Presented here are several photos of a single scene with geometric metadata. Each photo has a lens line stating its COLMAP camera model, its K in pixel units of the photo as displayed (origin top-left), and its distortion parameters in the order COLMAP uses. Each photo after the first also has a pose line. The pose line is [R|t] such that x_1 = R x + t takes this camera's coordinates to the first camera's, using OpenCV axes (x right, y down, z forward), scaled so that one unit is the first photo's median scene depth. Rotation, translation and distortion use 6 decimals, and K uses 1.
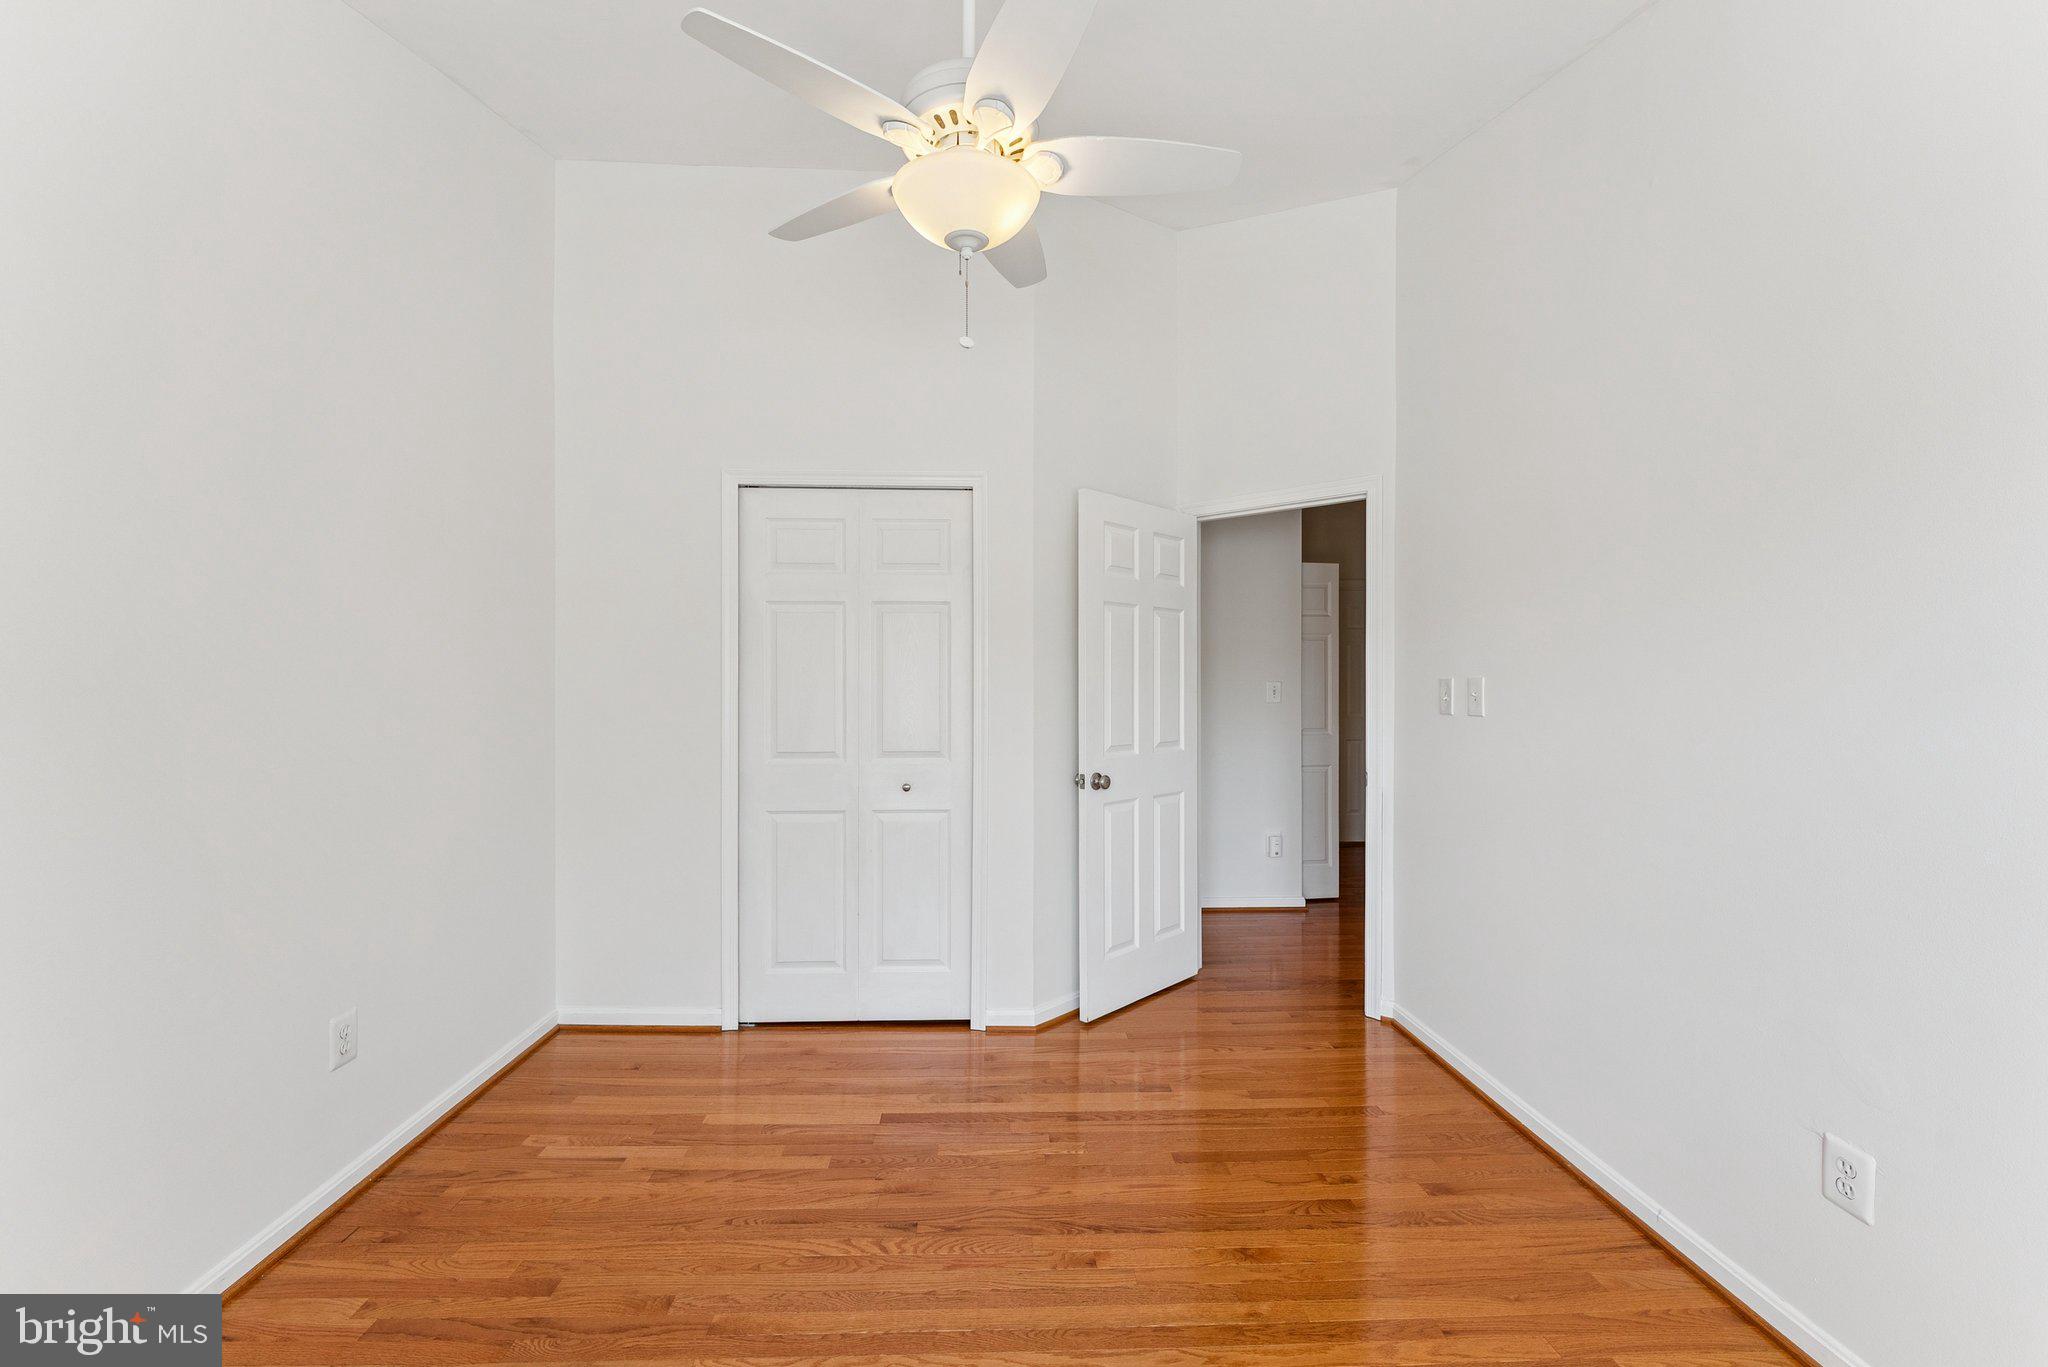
lens RADIAL K [[821.7, 0, 1014.2], [0, 821.7, 693.2], [0, 0, 1]] dist [-0.005005, 0.000471]
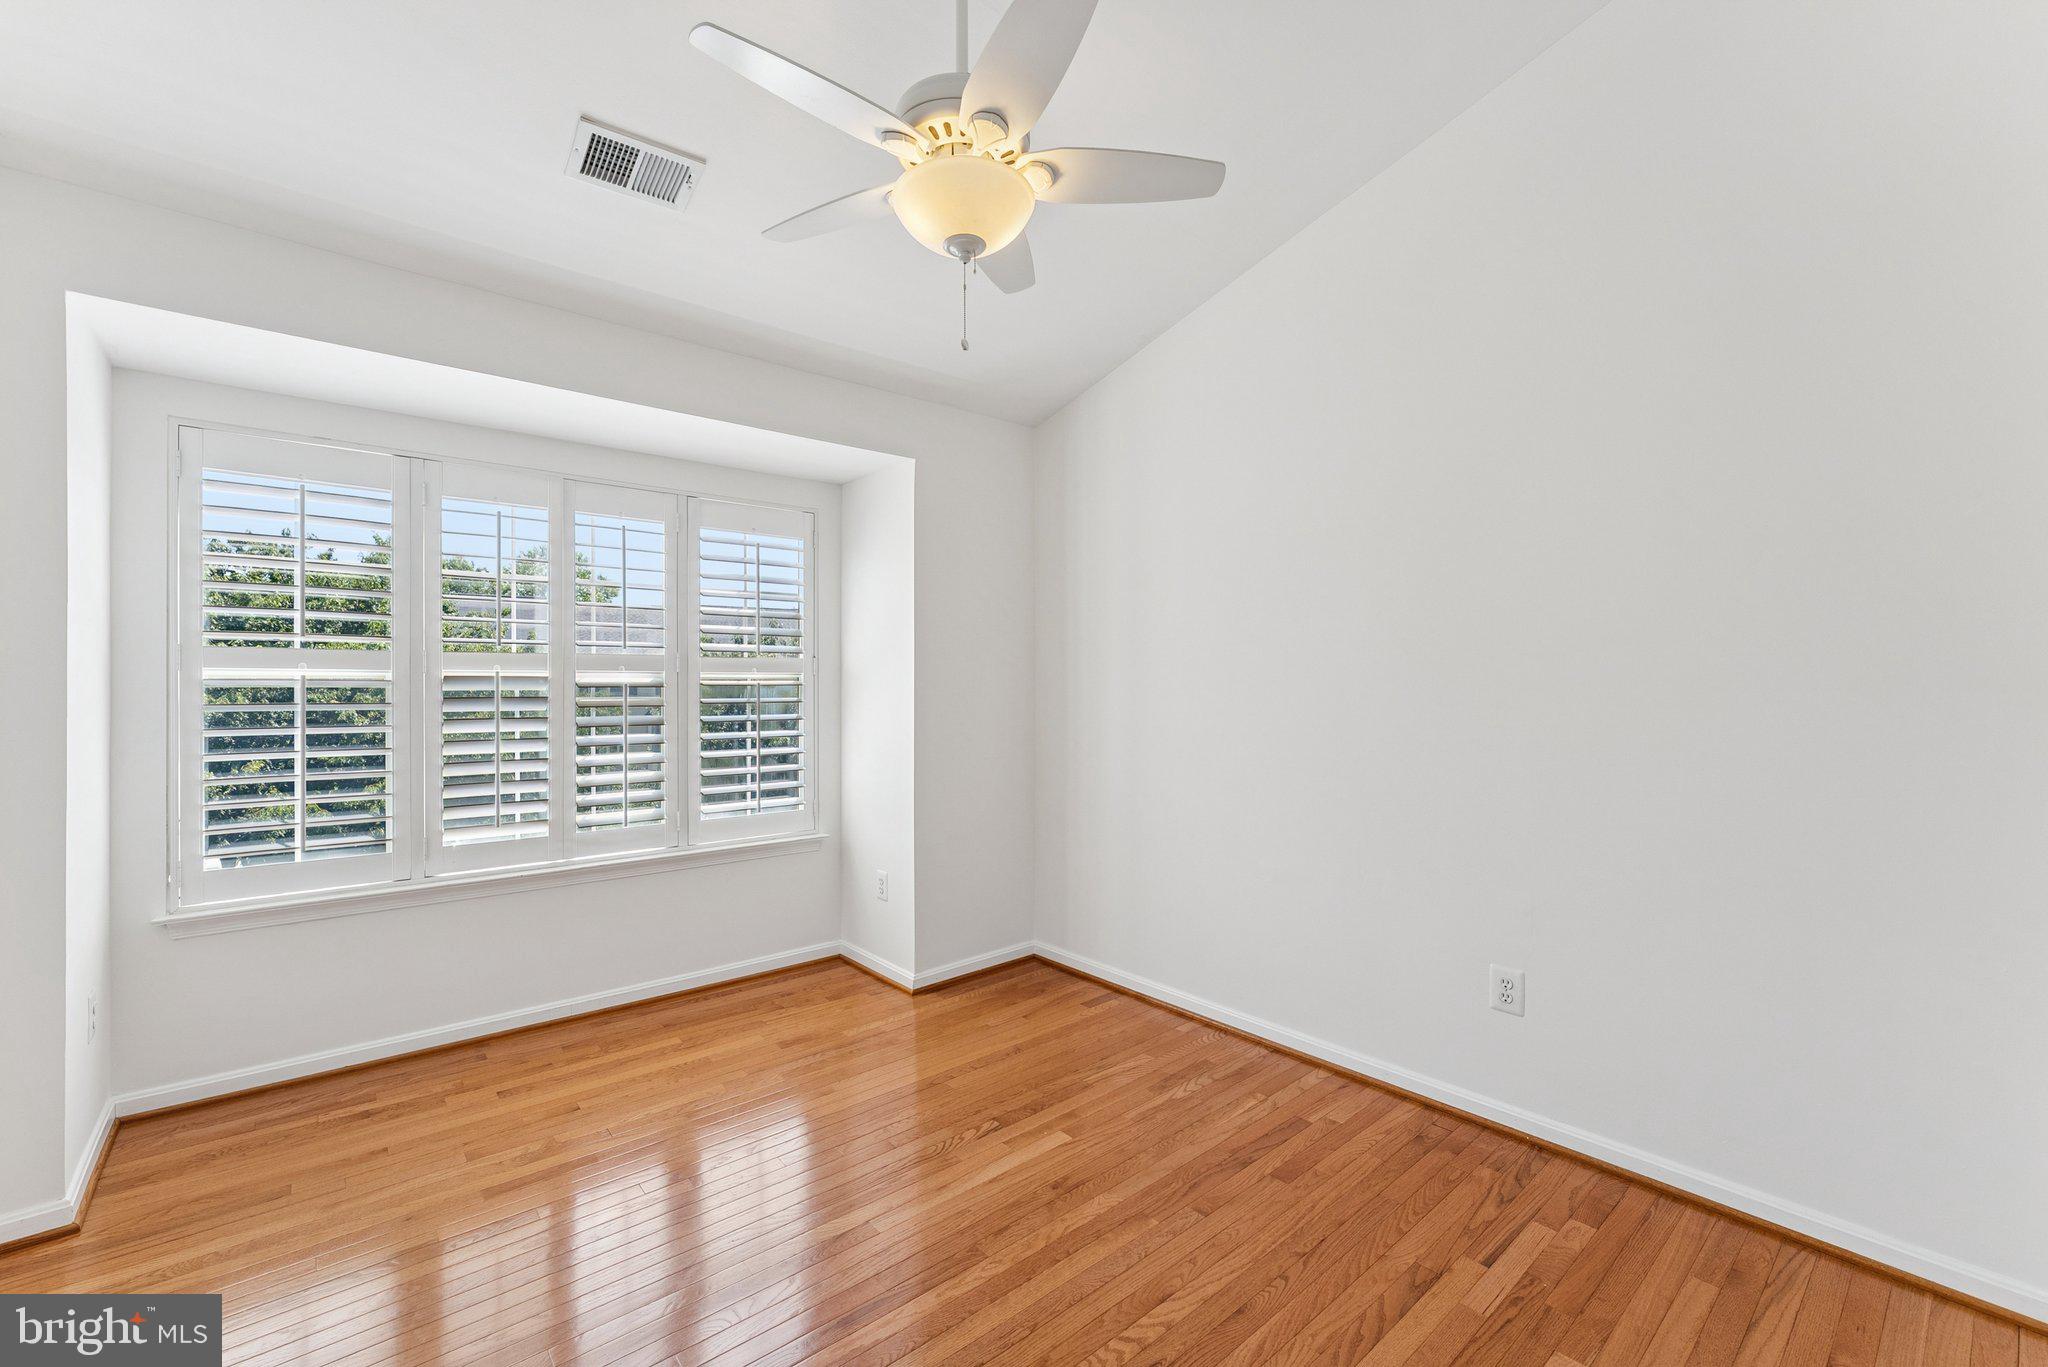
lens RADIAL K [[821.7, 0, 1016.9], [0, 821.7, 679.7], [0, 0, 1]] dist [-0.005005, 0.000471]
pose [[-0.796104, -0.002484, -0.605155, 0.446578], [0.002196, 0.999973, -0.006993, -0.004748], [0.605156, -0.006896, -0.796077, 1.599429]]
